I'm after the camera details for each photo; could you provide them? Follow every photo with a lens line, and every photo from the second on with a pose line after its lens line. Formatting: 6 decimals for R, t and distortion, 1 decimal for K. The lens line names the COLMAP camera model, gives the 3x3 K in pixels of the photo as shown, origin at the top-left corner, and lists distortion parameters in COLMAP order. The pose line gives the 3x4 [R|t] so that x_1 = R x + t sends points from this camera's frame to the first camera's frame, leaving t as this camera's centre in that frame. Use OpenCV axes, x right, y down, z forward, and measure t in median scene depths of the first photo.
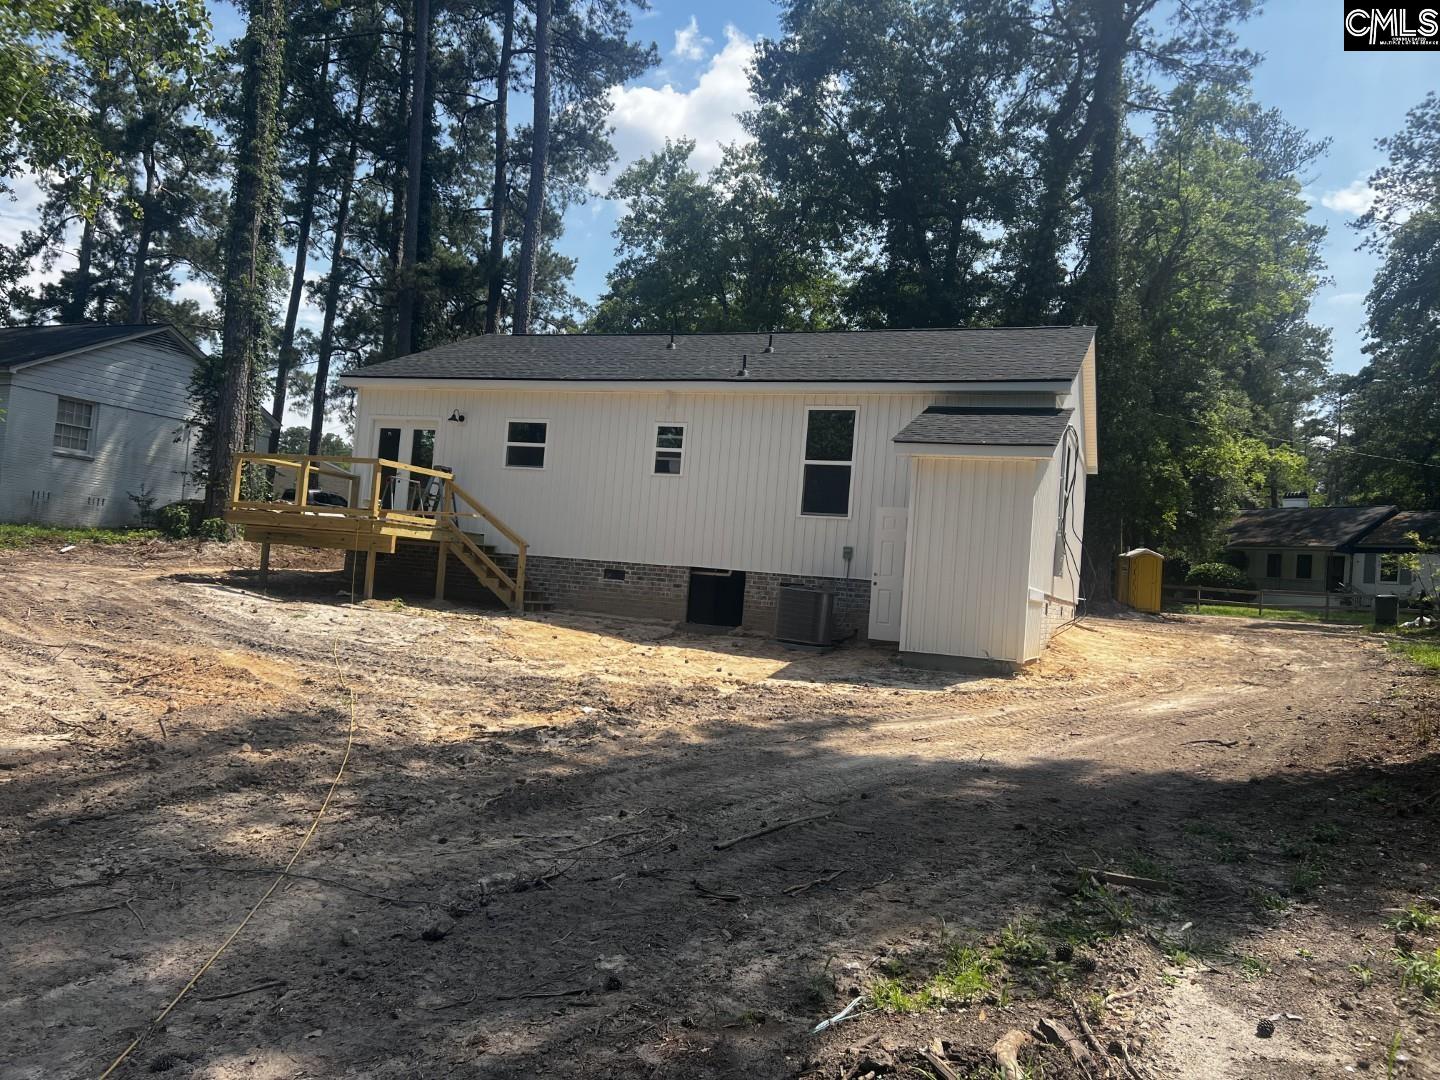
lens RADIAL K [[1090.4, 0, 720.9], [0, 1090.4, 541.7], [0, 0, 1]] dist [0.072395, -0.078965]
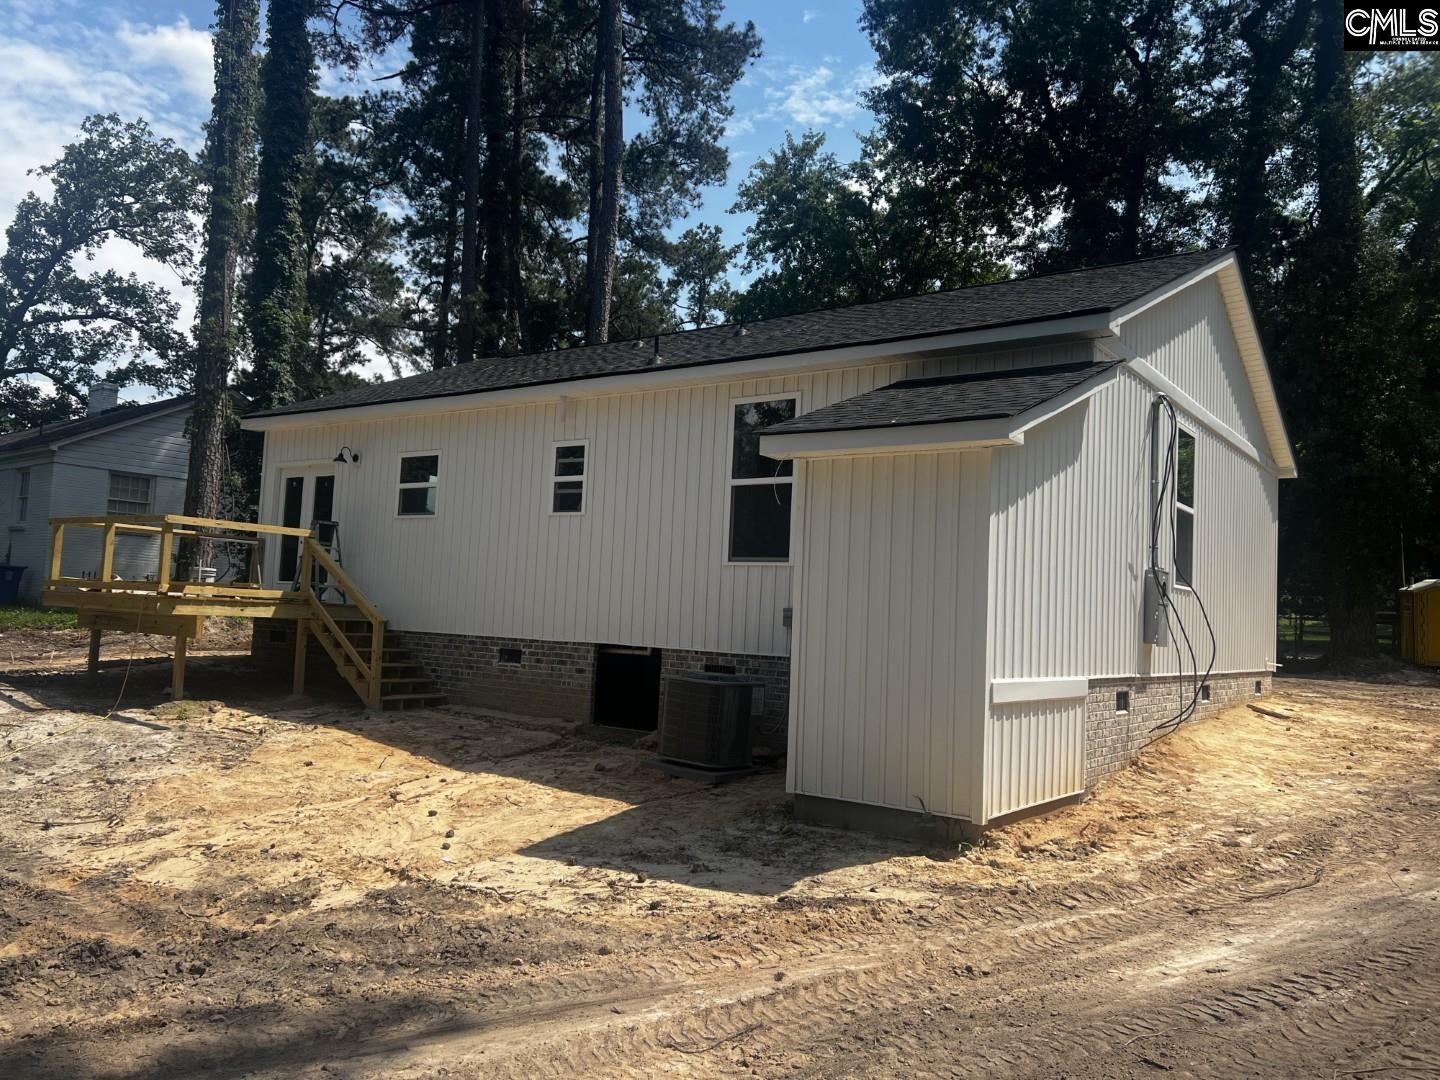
lens RADIAL K [[1090.4, 0, 712.1], [0, 1090.4, 540.3], [0, 0, 1]] dist [0.072395, -0.078965]
pose [[0.965305, -0.052788, -0.255732, 0.211615], [0.041259, 0.997884, -0.050244, -0.004194], [0.257844, 0.037949, 0.965441, 0.319601]]
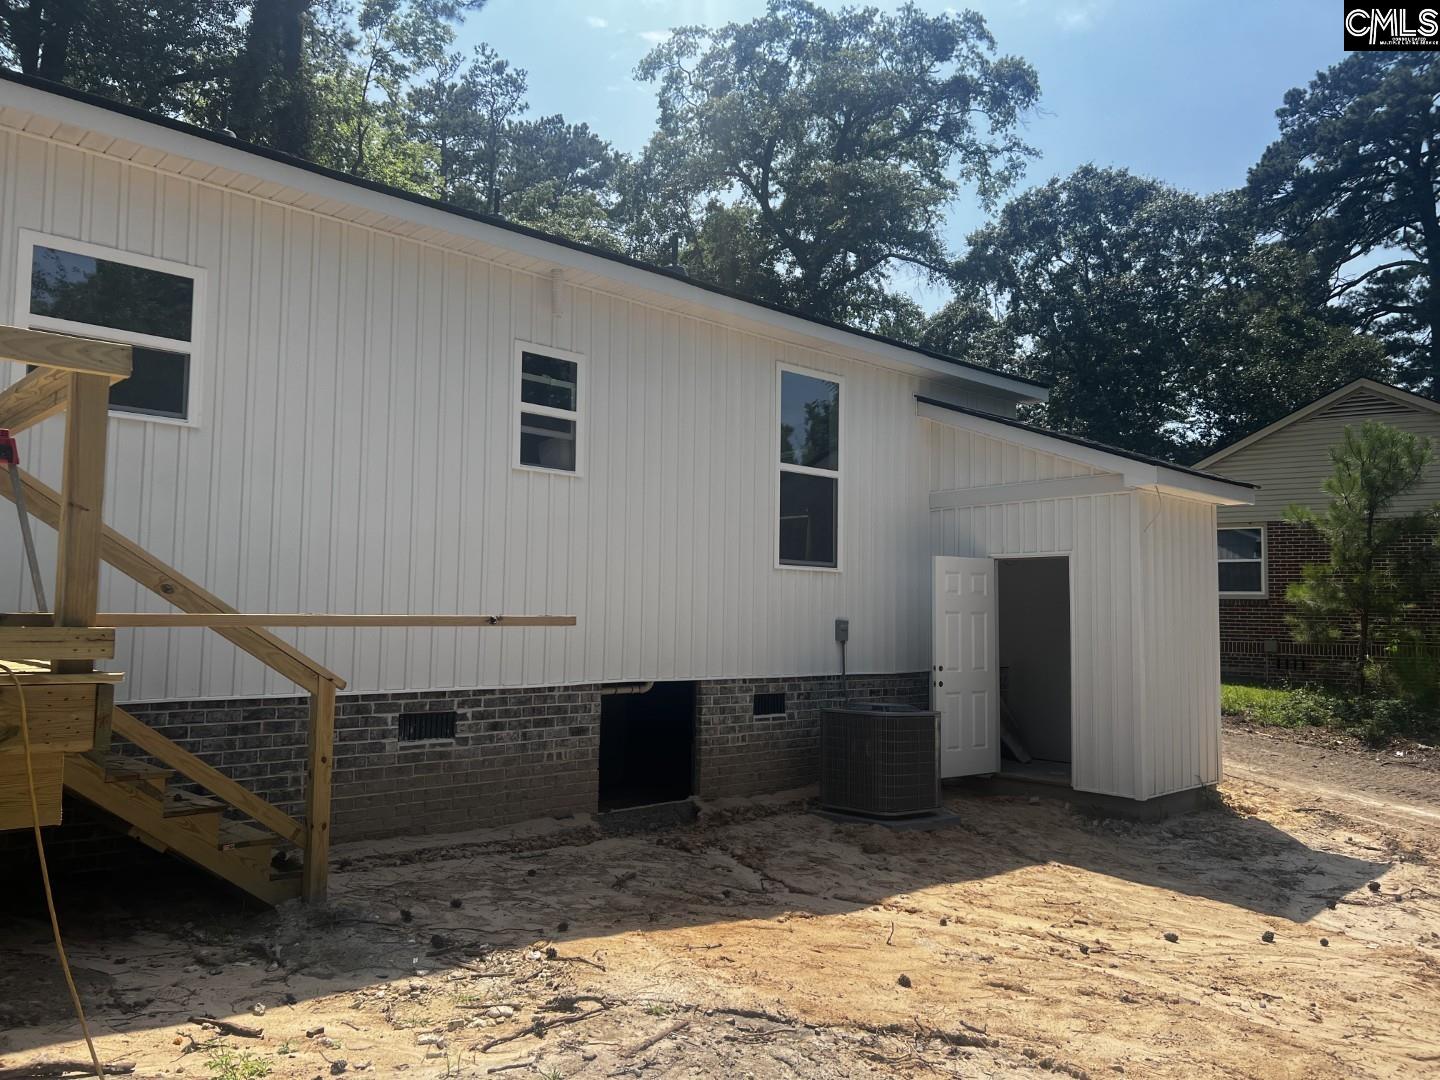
lens RADIAL K [[1090.4, 0, 734.8], [0, 1090.4, 542.6], [0, 0, 1]] dist [0.072395, -0.078965]
pose [[0.410917, -0.006281, 0.911651, -0.383546], [-0.014030, 0.999814, 0.013212, -0.038152], [-0.911565, -0.018219, 0.410753, 0.719846]]
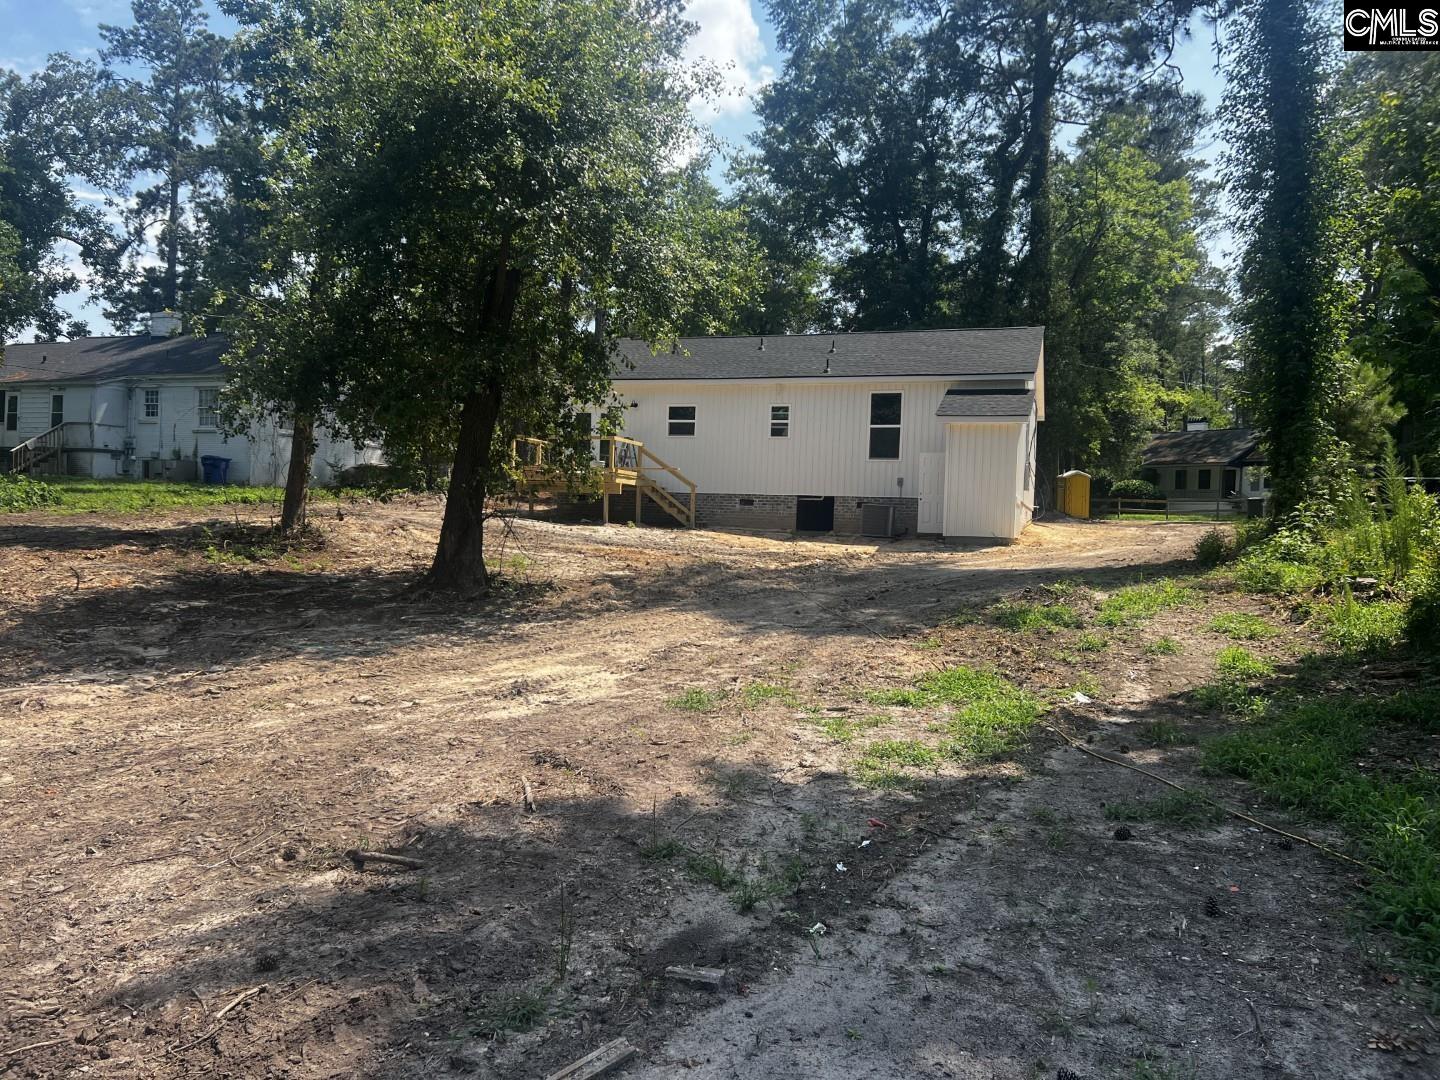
lens RADIAL K [[1090.4, 0, 711.6], [0, 1090.4, 541.4], [0, 0, 1]] dist [0.072395, -0.078965]
pose [[0.997827, -0.045571, 0.047584, -0.216749], [0.042813, 0.997430, 0.057450, -0.006122], [-0.050079, -0.055288, 0.997214, -0.543199]]
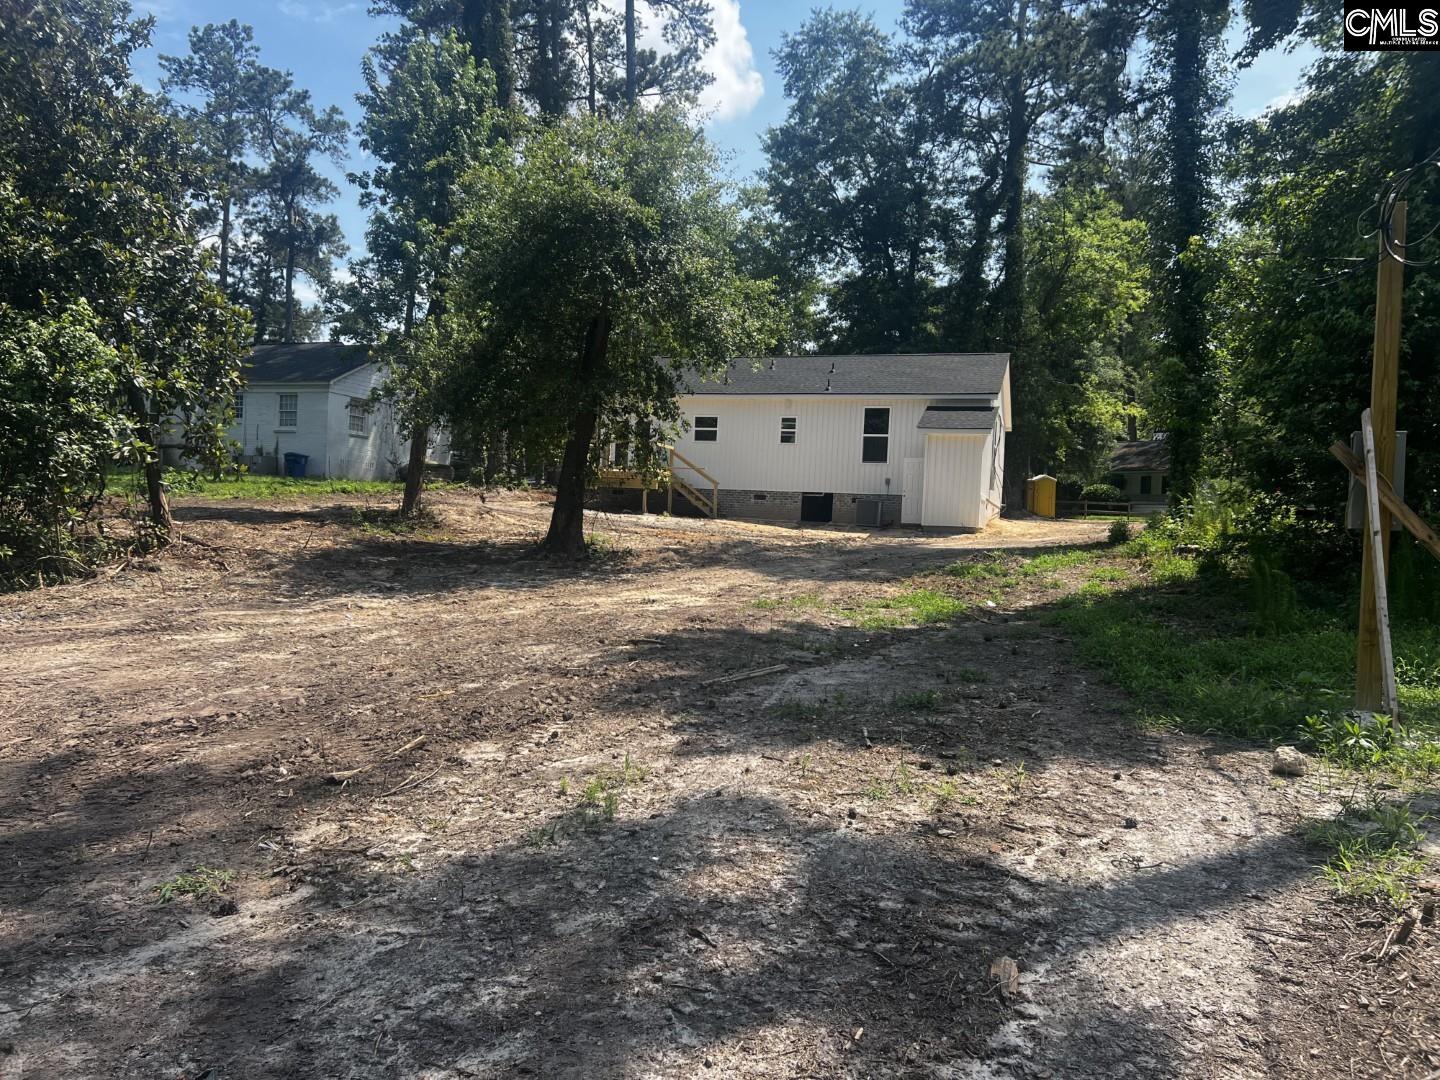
lens RADIAL K [[1090.4, 0, 710.4], [0, 1090.4, 551.7], [0, 0, 1]] dist [0.072395, -0.078965]
pose [[0.997752, -0.035144, 0.057056, -0.282621], [0.031407, 0.997384, 0.065112, -0.001824], [-0.059195, -0.063173, 0.996245, -0.843311]]
